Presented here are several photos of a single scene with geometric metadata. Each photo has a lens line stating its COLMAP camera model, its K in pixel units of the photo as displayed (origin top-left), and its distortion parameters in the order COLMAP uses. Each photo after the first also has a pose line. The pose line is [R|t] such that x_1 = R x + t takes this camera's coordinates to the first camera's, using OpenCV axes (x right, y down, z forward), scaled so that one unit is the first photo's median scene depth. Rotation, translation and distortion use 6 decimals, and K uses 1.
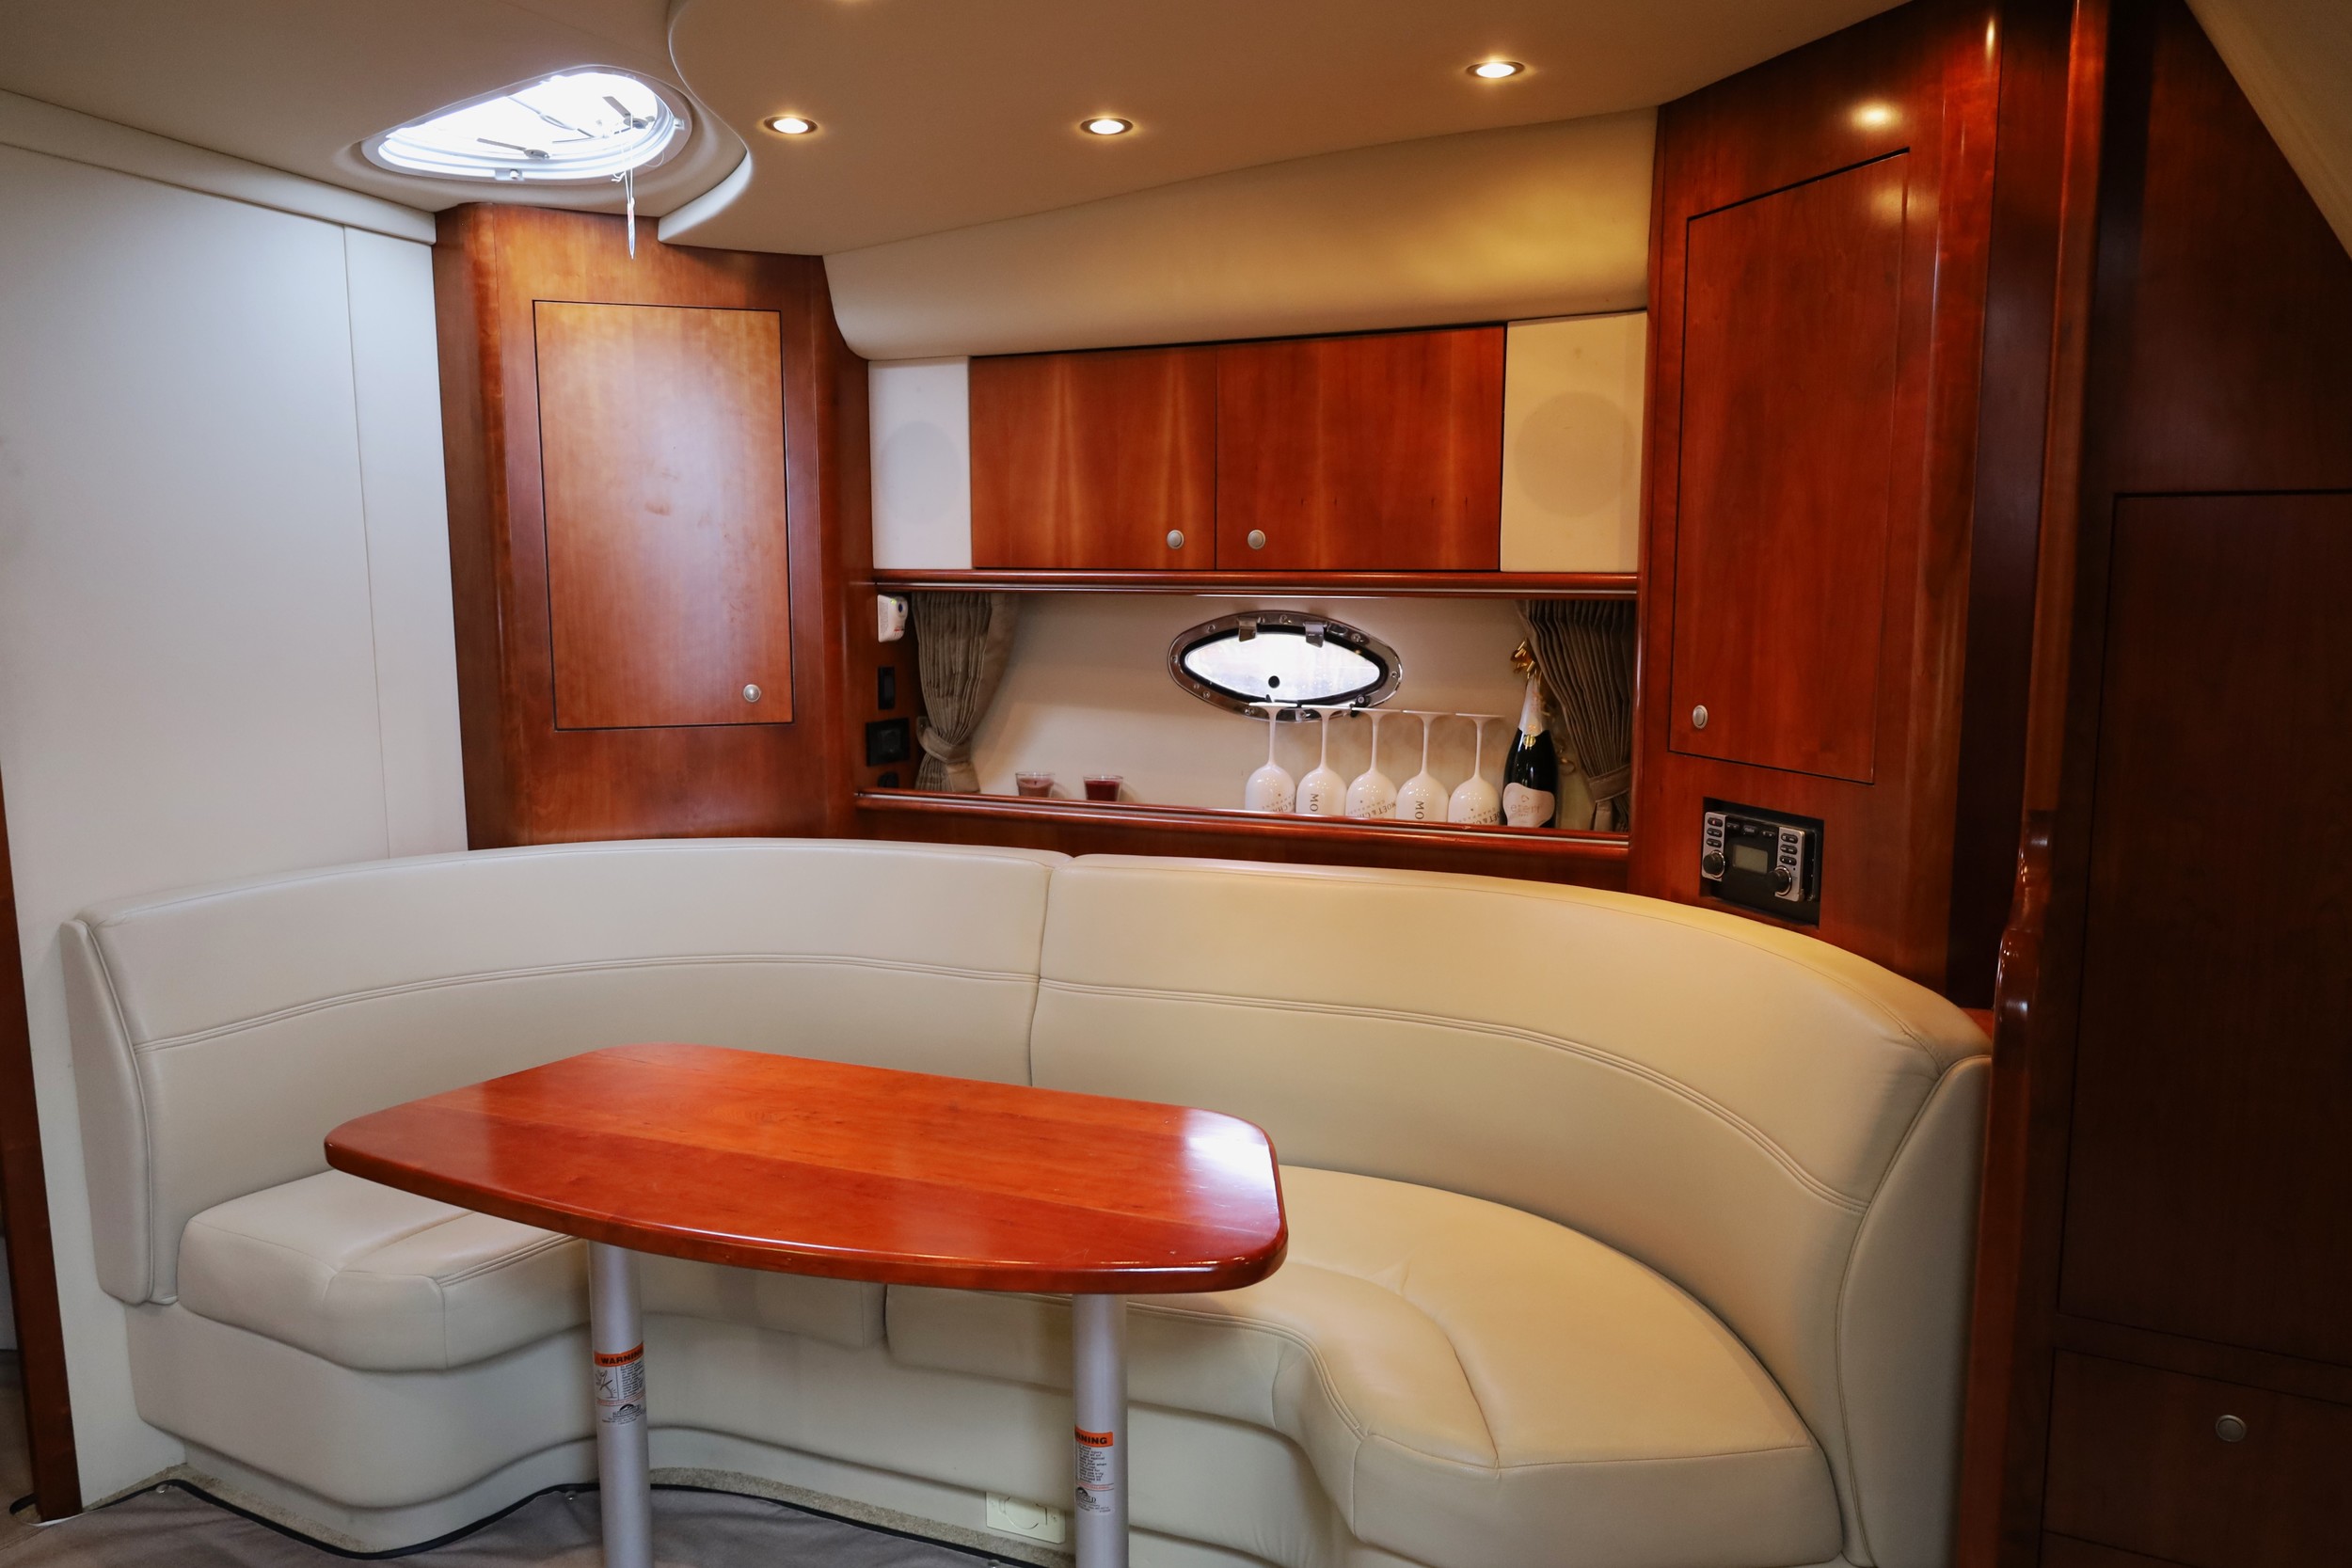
lens RADIAL K [[1706.4, 0, 1175.0], [0, 1706.4, 785.5], [0, 0, 1]] dist [0.006679, -0.008576]
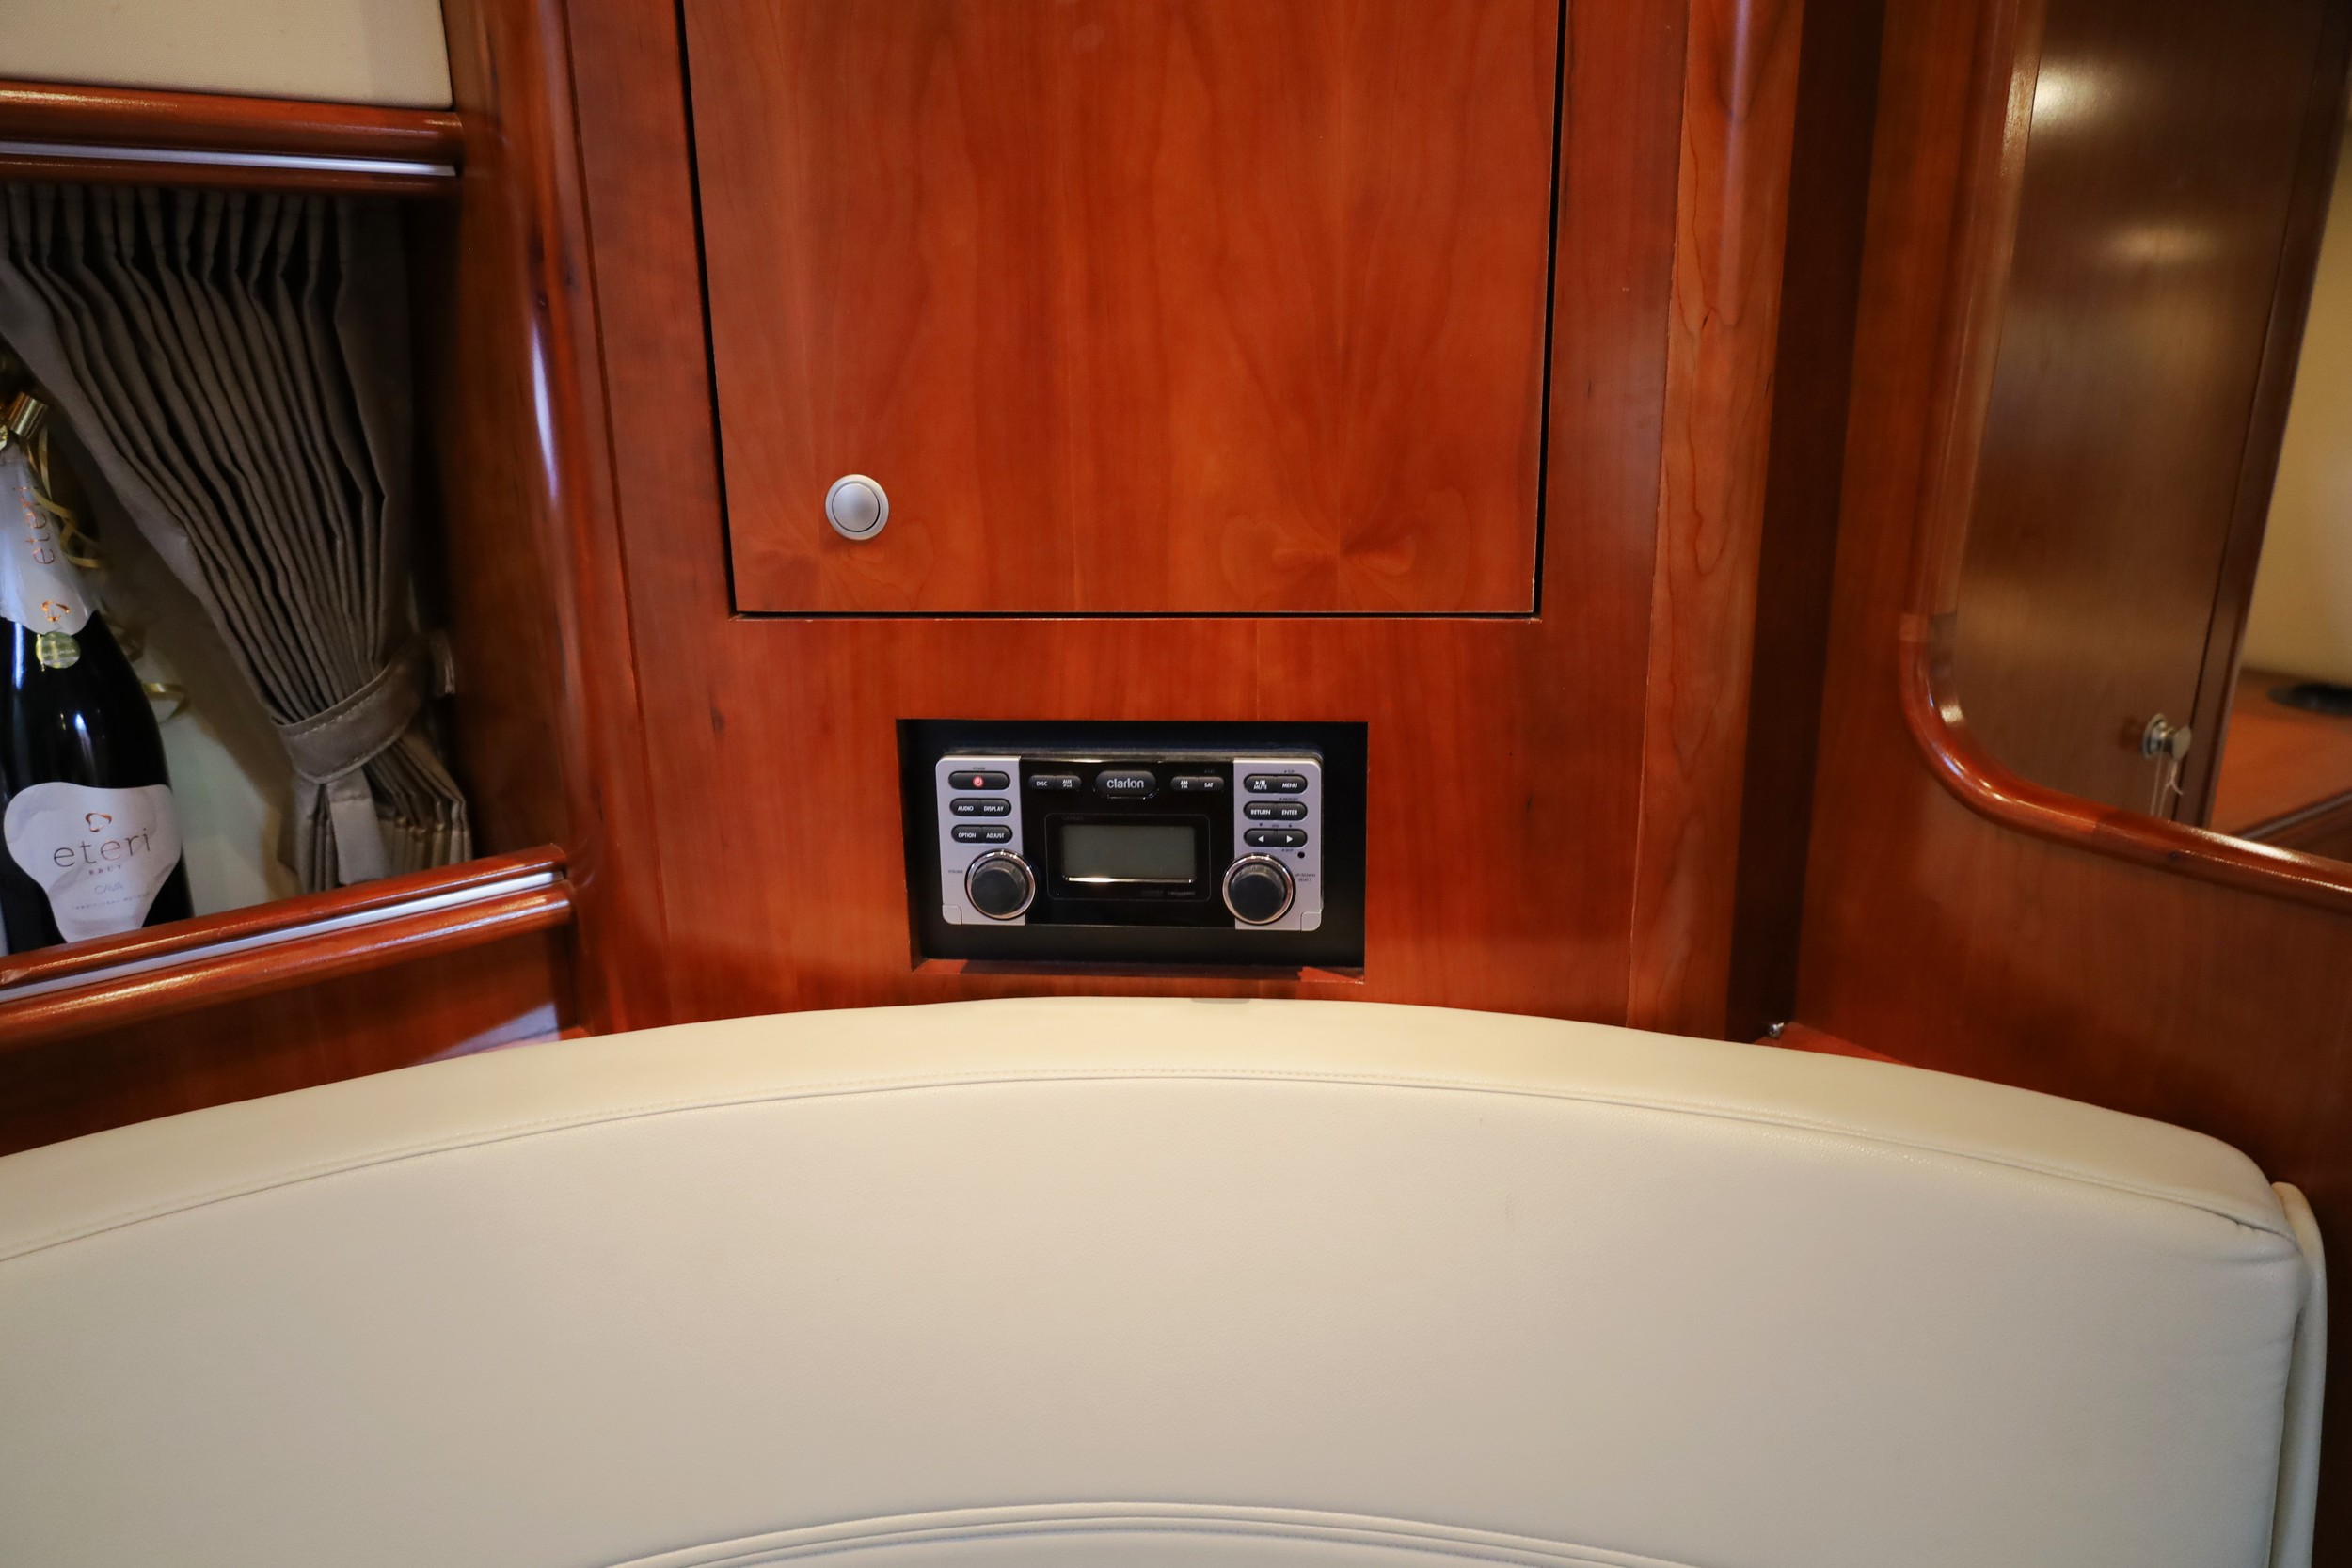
lens RADIAL K [[1632.0, 0, 1189.9], [0, 1632.0, 794.9], [0, 0, 1]] dist [-0.008768, 0.006840]
pose [[0.414792, -0.254978, 0.873461, 0.019489], [0.126637, 0.966770, 0.222078, -0.051343], [-0.901061, 0.018497, 0.433298, 0.825375]]
